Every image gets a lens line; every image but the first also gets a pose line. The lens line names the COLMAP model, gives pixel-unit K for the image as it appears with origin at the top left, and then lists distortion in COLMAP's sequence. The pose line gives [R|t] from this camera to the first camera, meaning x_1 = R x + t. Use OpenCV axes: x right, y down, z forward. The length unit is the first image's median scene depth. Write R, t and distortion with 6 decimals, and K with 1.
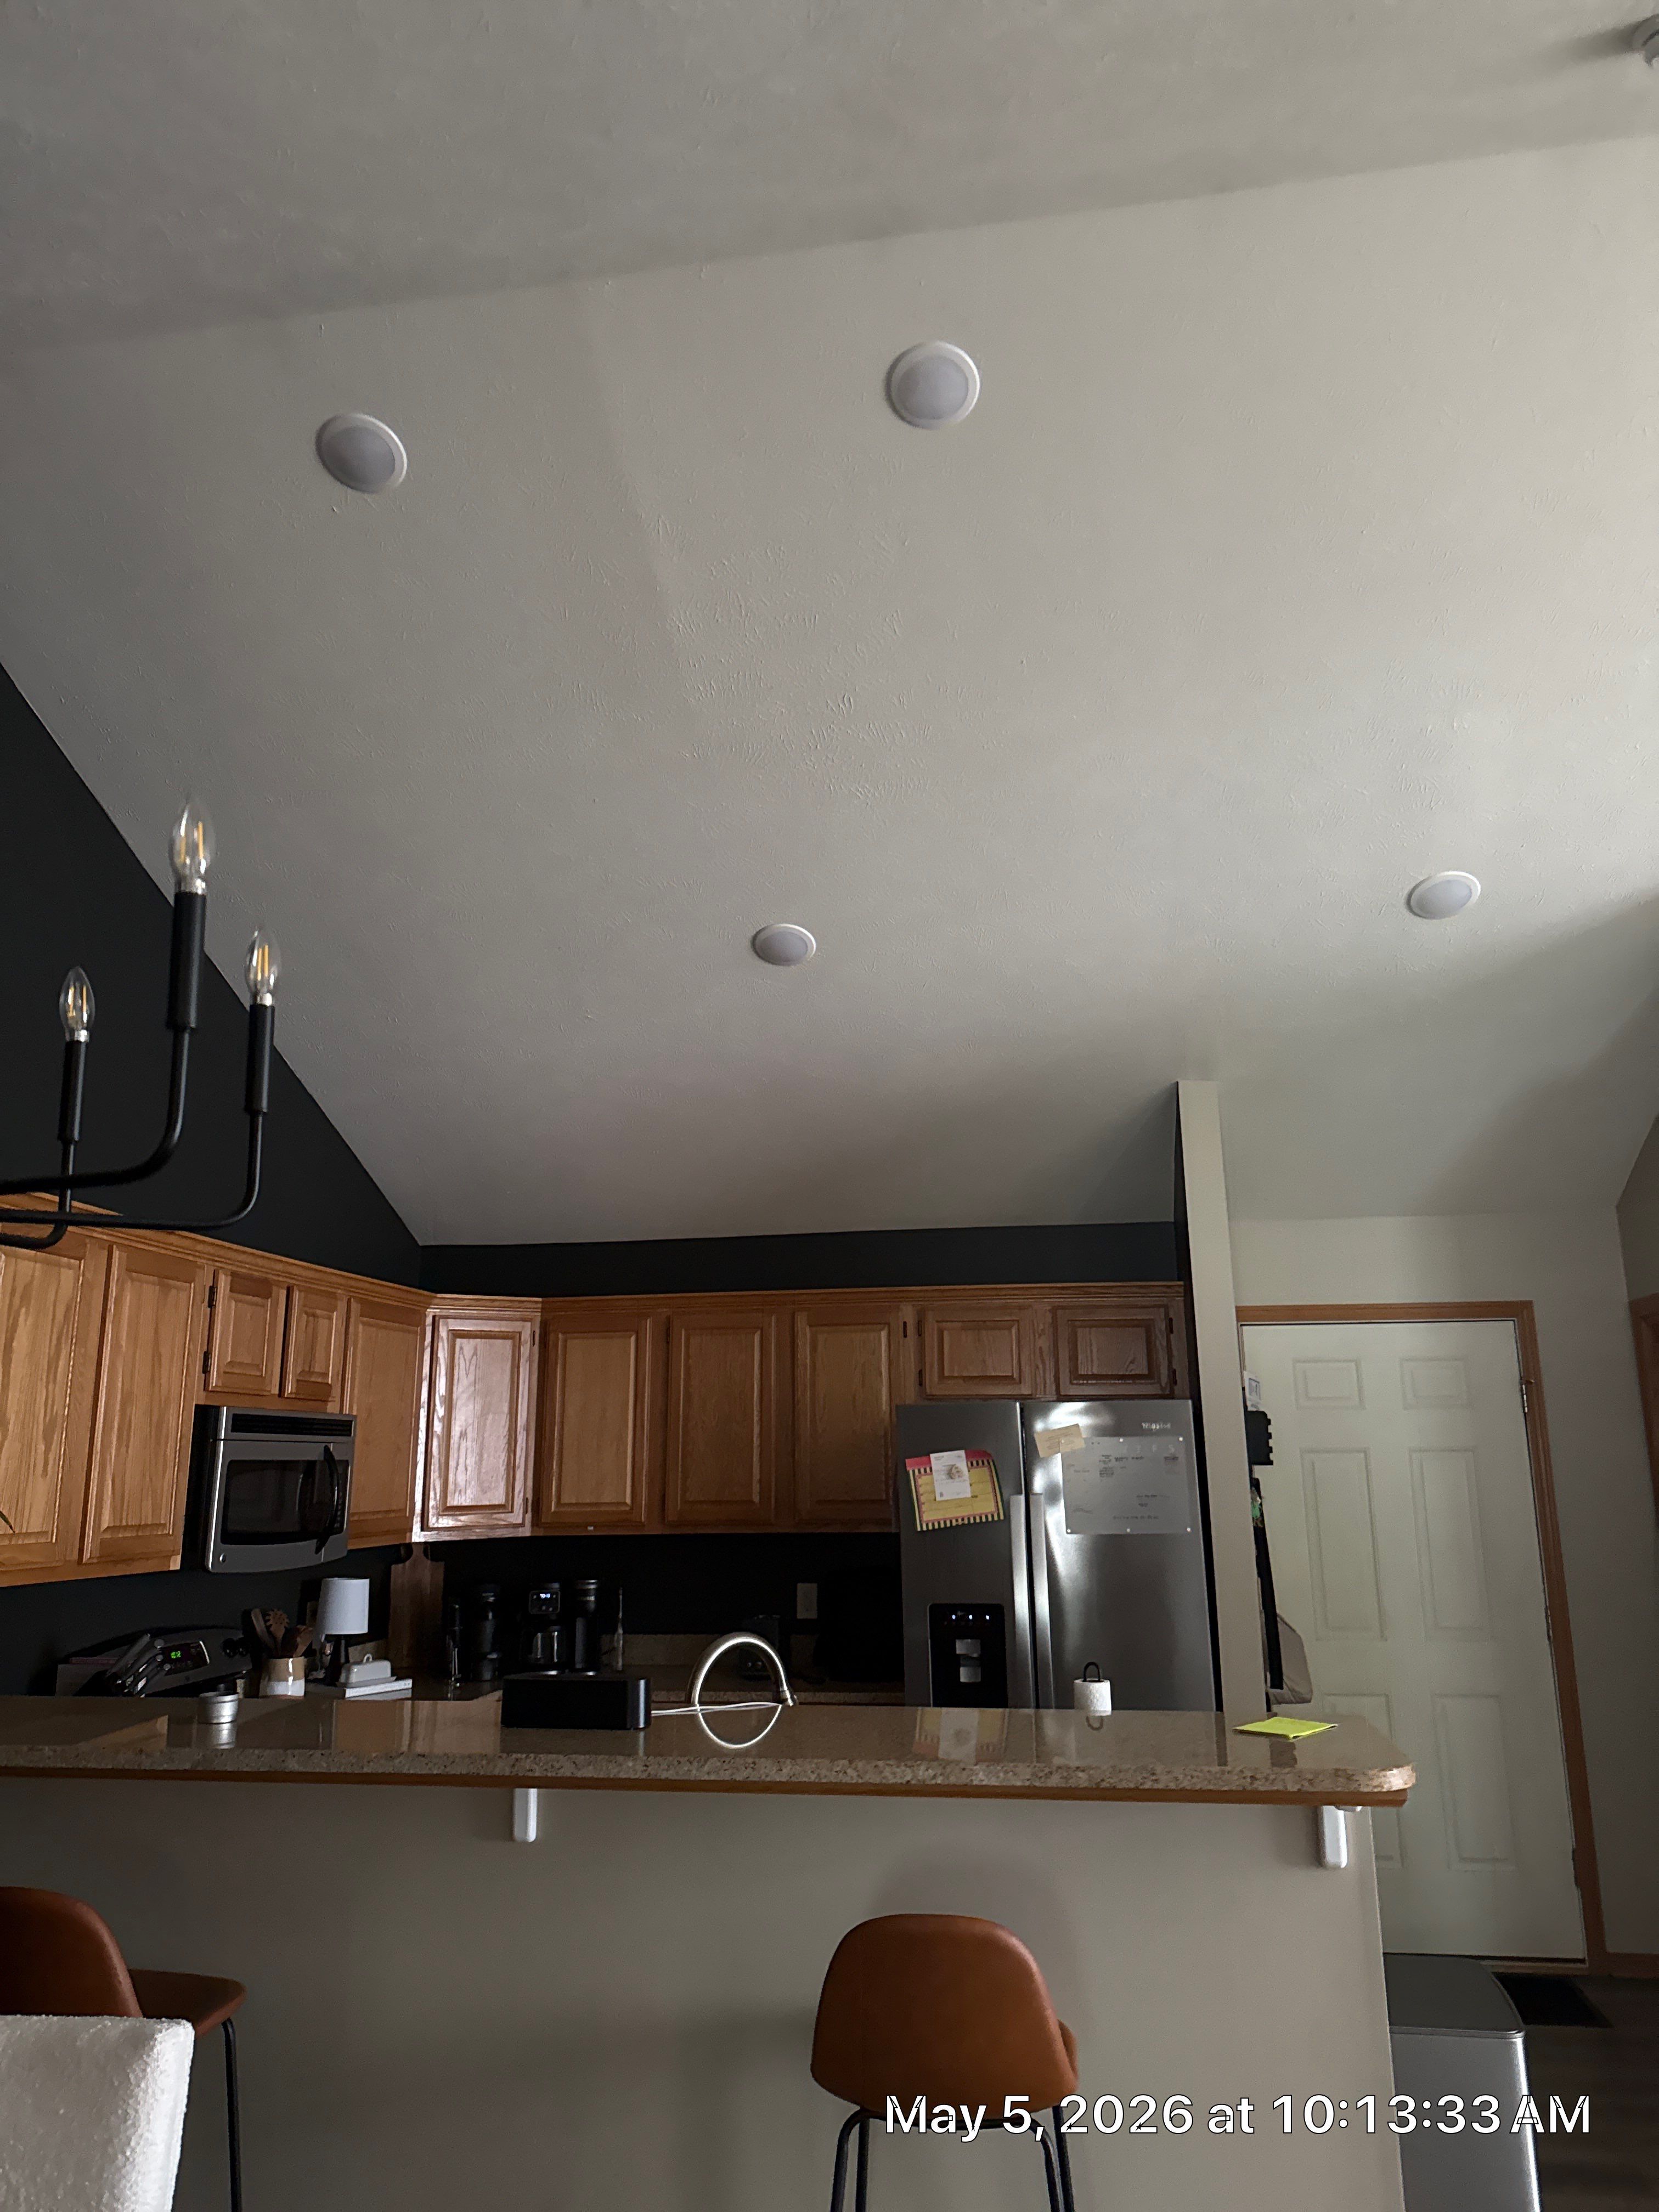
lens RADIAL K [[1567.7, 0, 824.2], [0, 1567.7, 1089.1], [0, 0, 1]] dist [-0.013591, -0.002443]
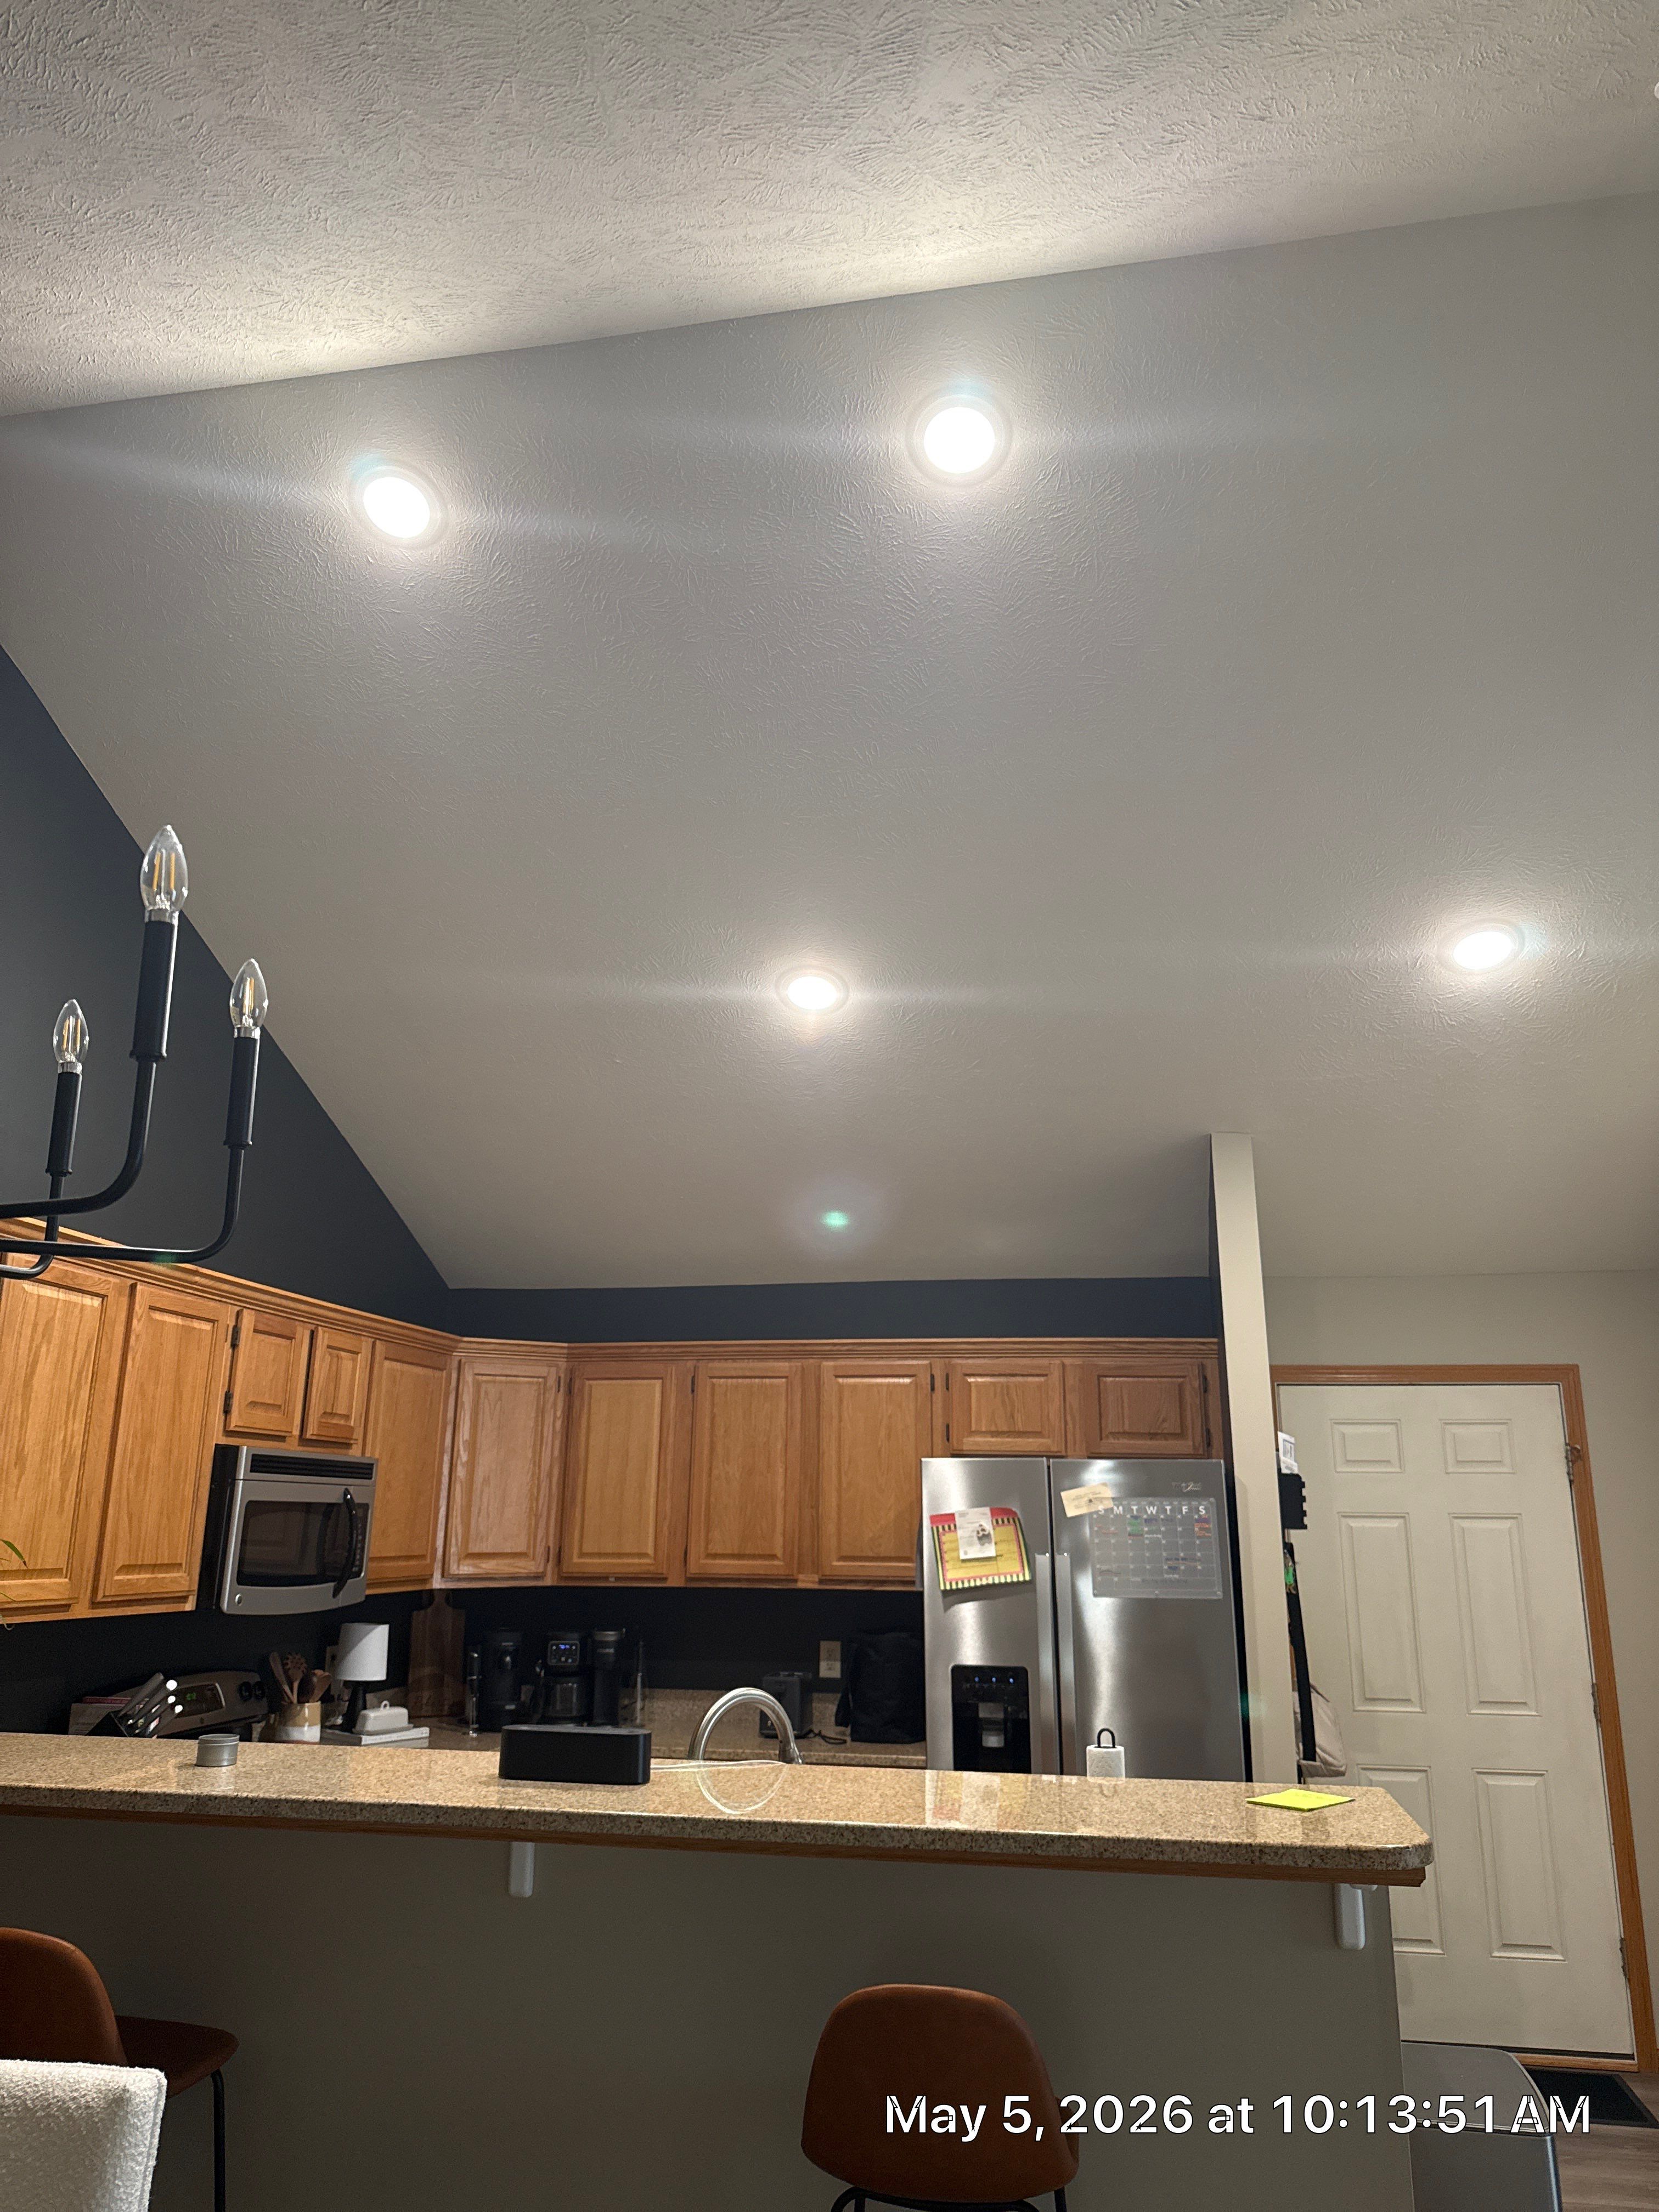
lens RADIAL K [[1567.7, 0, 839.2], [0, 1567.7, 1114.2], [0, 0, 1]] dist [-0.013591, -0.002443]
pose [[0.999382, 0.014223, -0.032139, 0.023404], [-0.014903, 0.999668, -0.021023, 0.006981], [0.031829, 0.021489, 0.999262, 0.013857]]
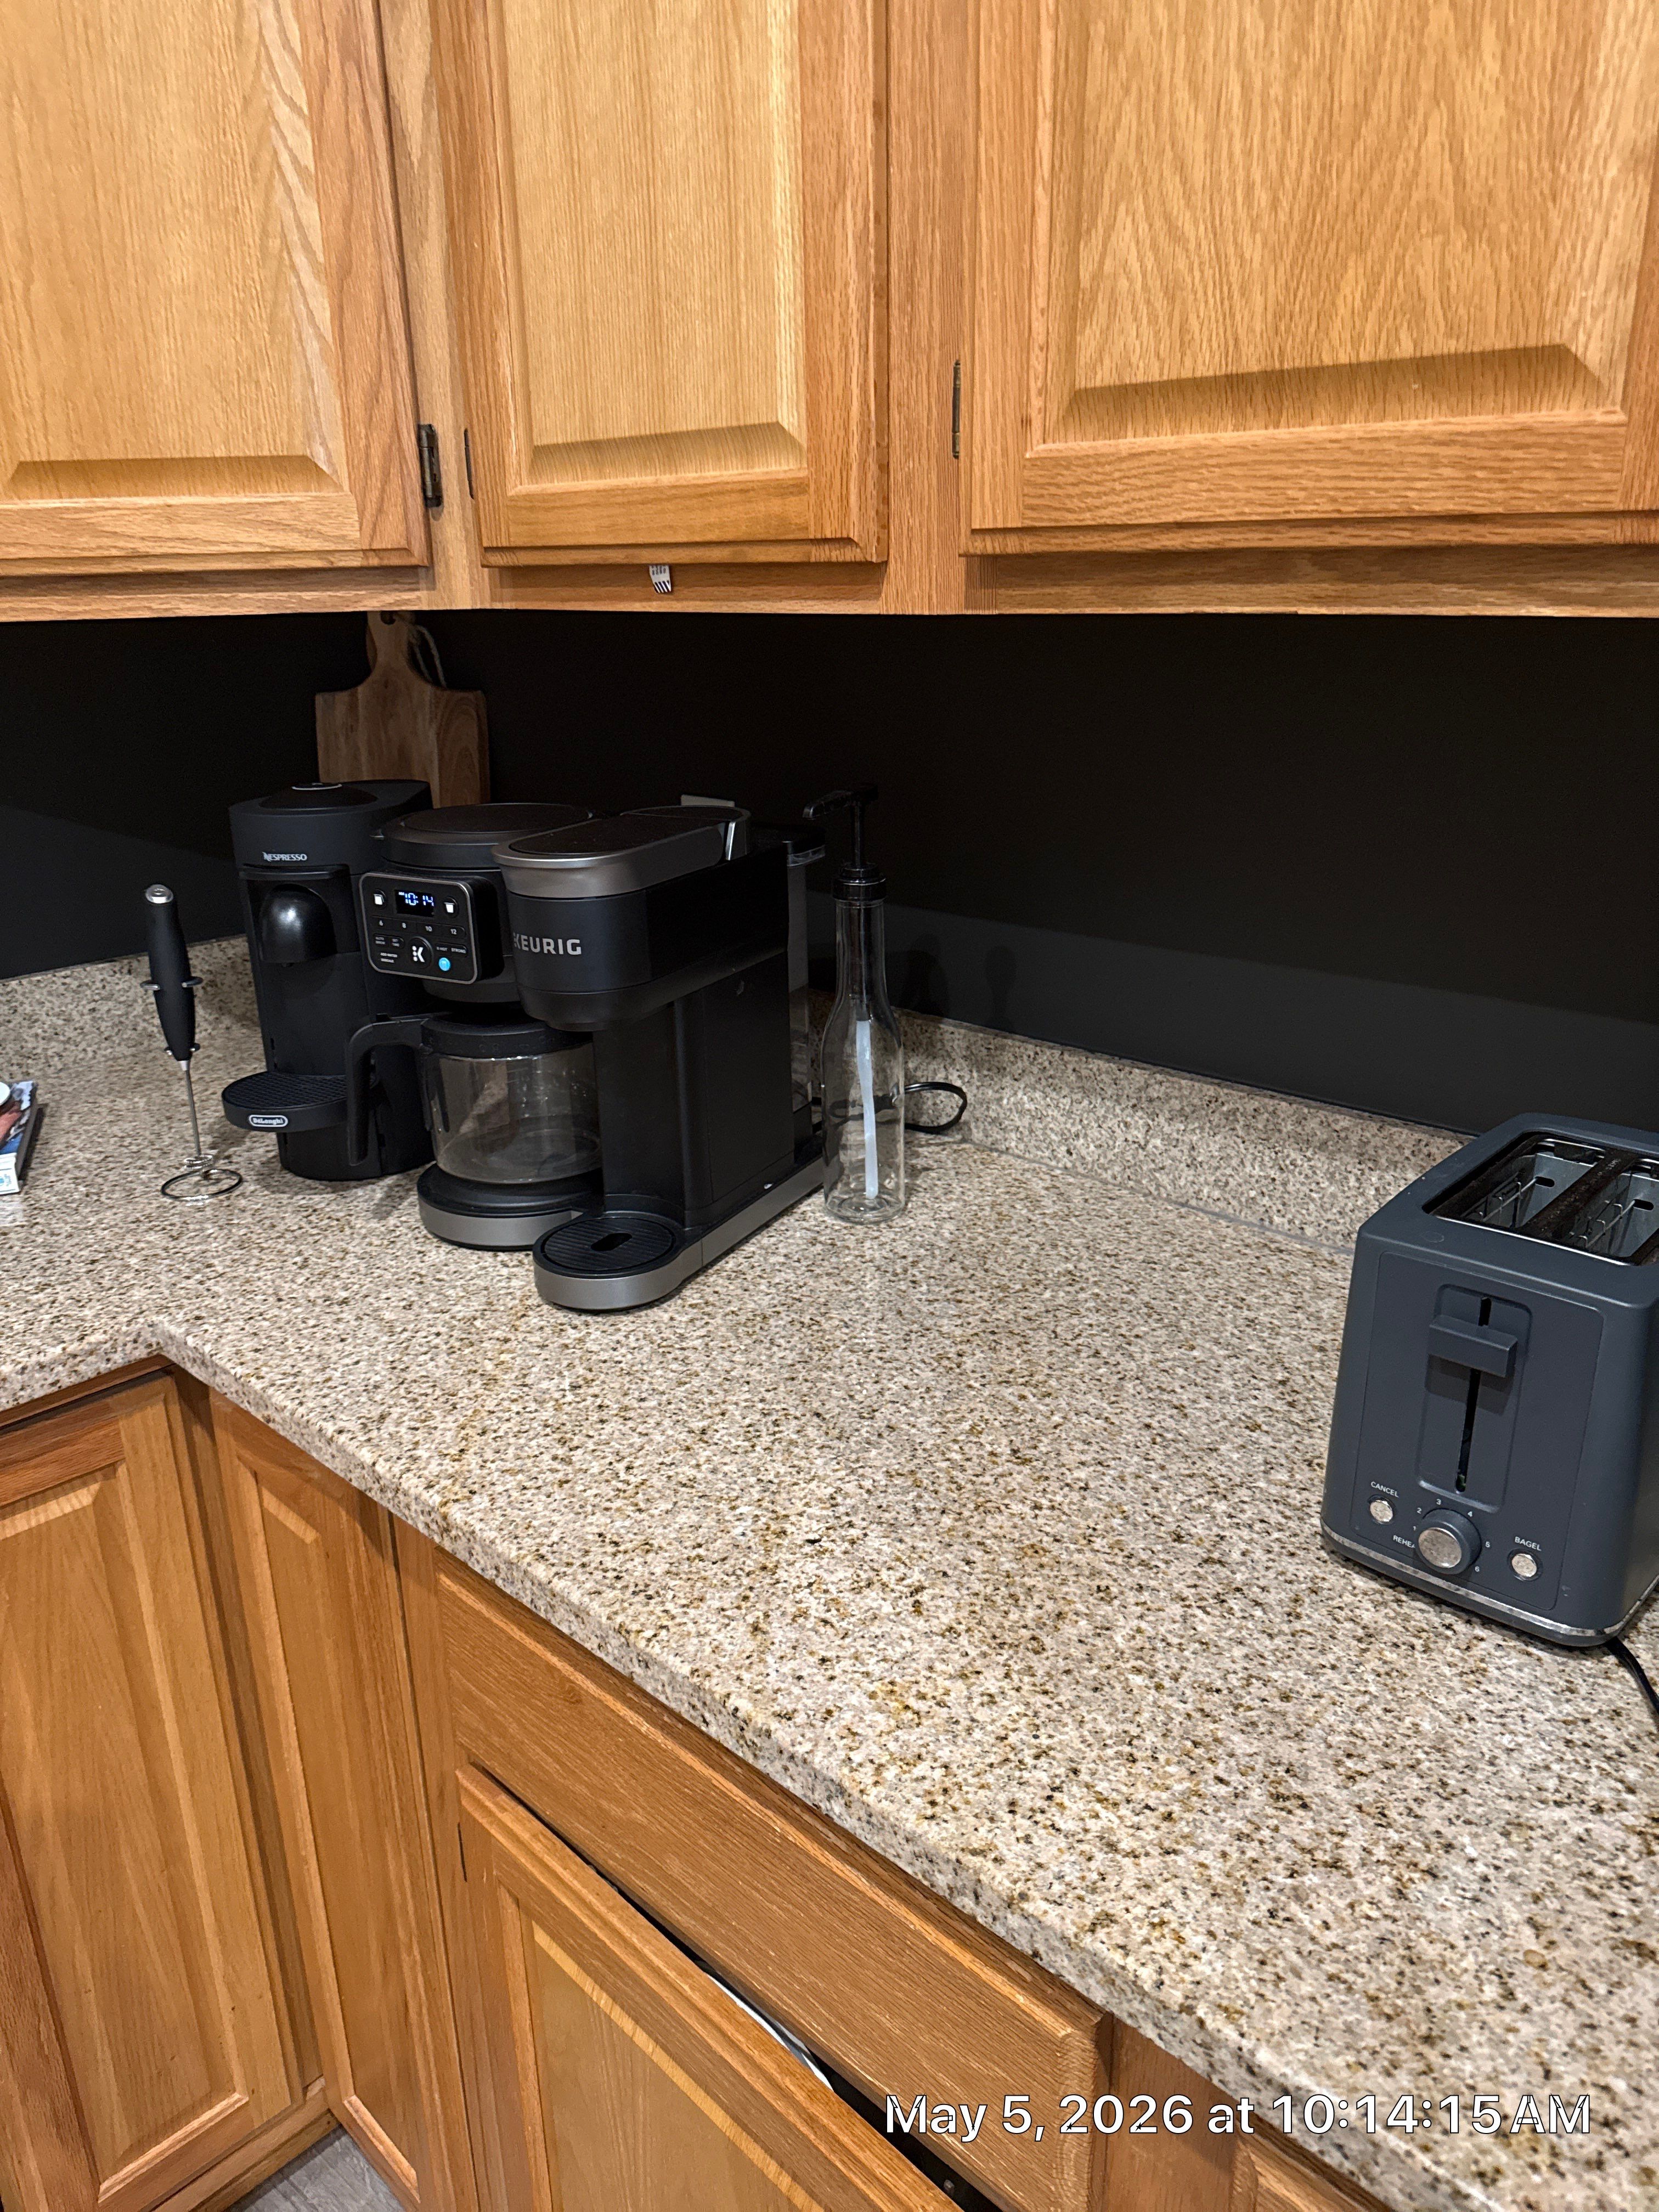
lens RADIAL K [[1567.7, 0, 826.1], [0, 1567.7, 1095.4], [0, 0, 1]] dist [-0.013591, -0.002443]
pose [[0.826230, 0.181452, -0.533309, -0.018380], [0.146078, 0.845309, 0.513919, 0.257428], [0.544063, -0.502521, 0.671914, 0.916467]]
